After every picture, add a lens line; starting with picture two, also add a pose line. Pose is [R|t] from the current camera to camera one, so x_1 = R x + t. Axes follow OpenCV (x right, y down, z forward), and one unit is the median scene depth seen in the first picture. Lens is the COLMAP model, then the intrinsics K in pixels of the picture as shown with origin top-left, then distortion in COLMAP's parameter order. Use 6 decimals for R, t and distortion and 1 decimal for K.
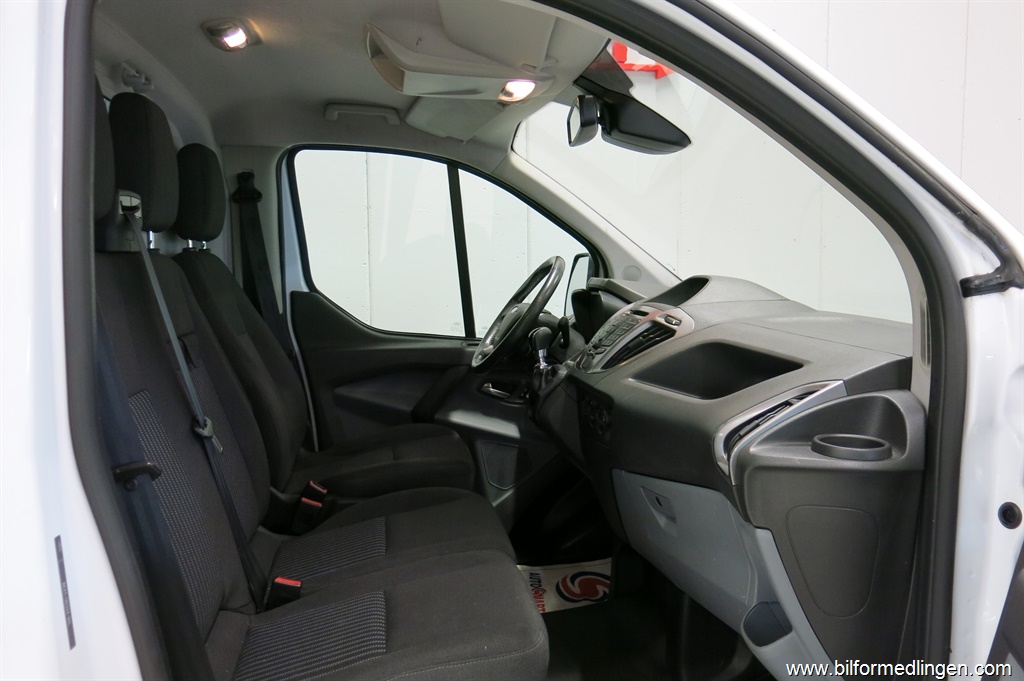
lens RADIAL K [[854.5, 0, 510.7], [0, 854.5, 353.7], [0, 0, 1]] dist [-0.015621, -0.006389]
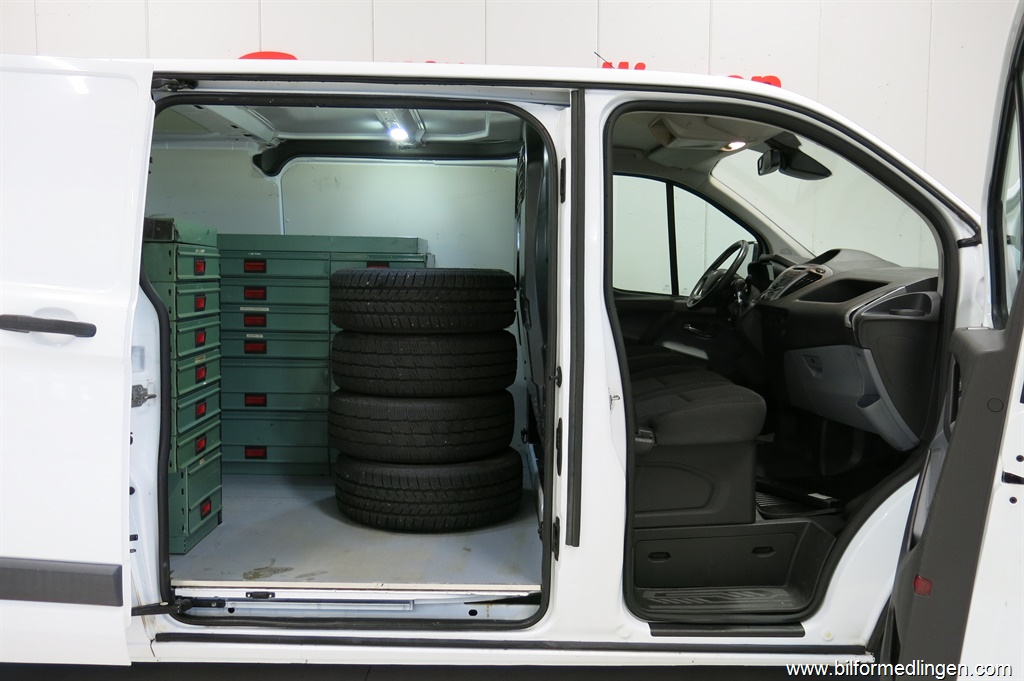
lens RADIAL K [[854.5, 0, 510.7], [0, 854.5, 353.7], [0, 0, 1]] dist [-0.015621, -0.006389]
pose [[0.992042, 0.021624, -0.124038, -0.235137], [-0.022351, 0.999740, -0.004476, 0.158537], [0.123909, 0.007213, 0.992267, -0.887117]]
